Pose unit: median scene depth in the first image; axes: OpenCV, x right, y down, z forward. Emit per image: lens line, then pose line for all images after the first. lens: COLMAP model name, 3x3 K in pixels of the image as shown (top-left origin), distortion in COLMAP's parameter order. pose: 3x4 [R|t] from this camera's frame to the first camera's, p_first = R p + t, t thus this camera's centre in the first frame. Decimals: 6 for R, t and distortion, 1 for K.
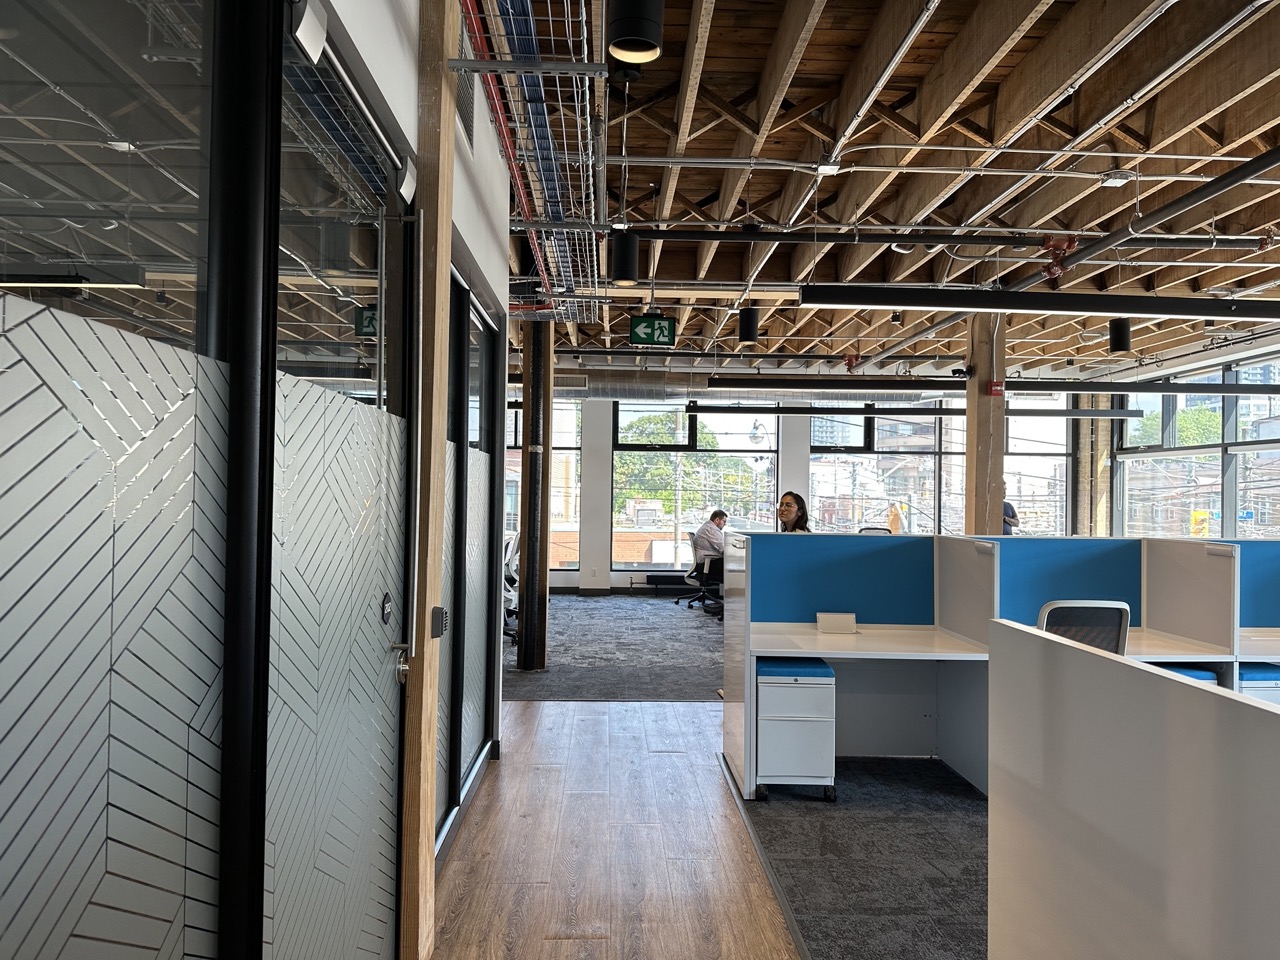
lens RADIAL K [[894.2, 0, 637.7], [0, 894.2, 479.3], [0, 0, 1]] dist [0.007984, -0.003826]
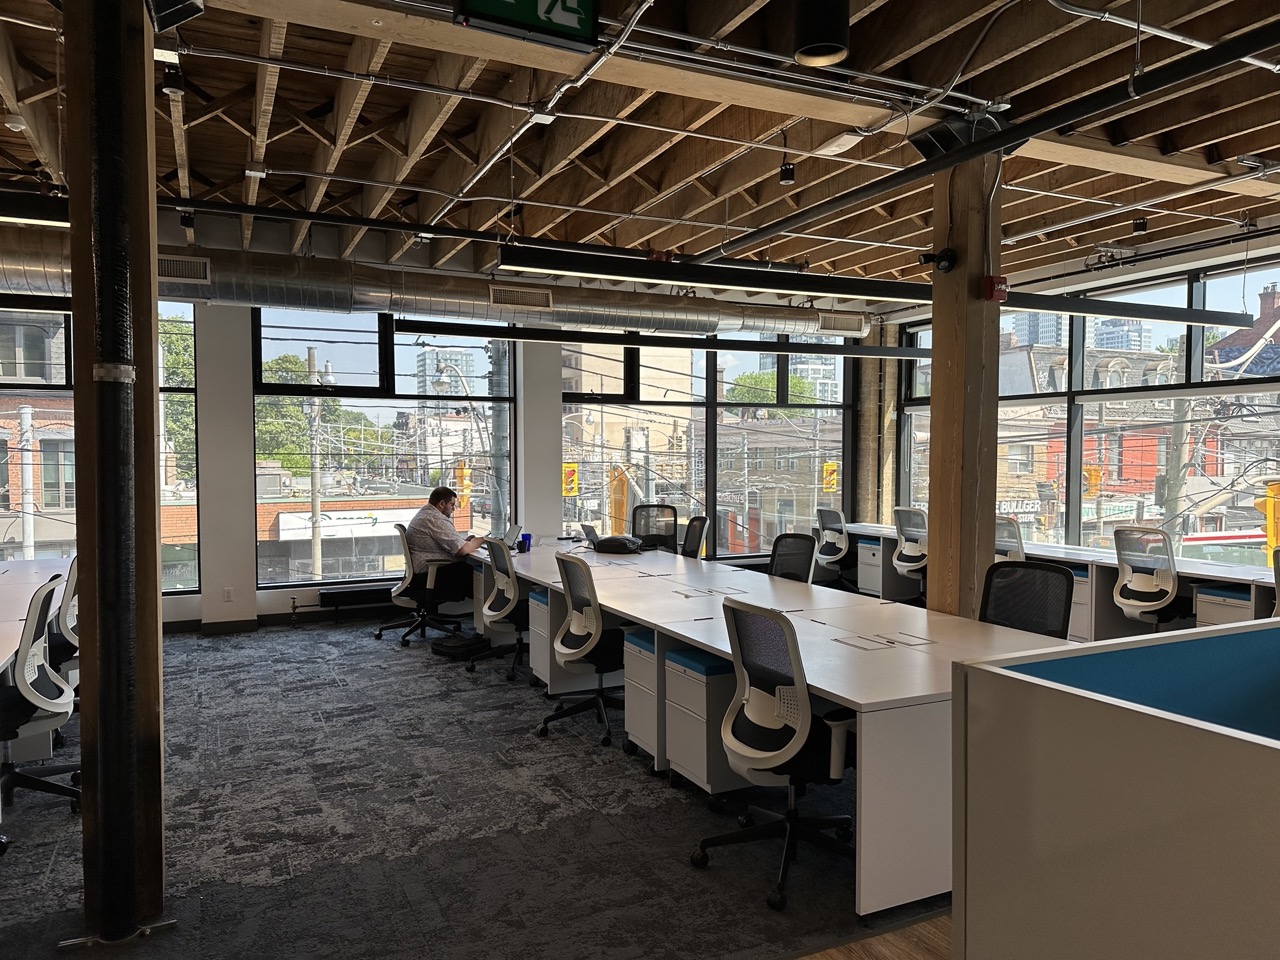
lens RADIAL K [[894.2, 0, 643.4], [0, 894.2, 484.3], [0, 0, 1]] dist [0.007984, -0.003826]
pose [[0.910429, -0.029522, 0.412611, -0.041633], [0.006703, 0.998372, 0.056643, -0.003631], [-0.413611, -0.048803, 0.909145, 0.341097]]
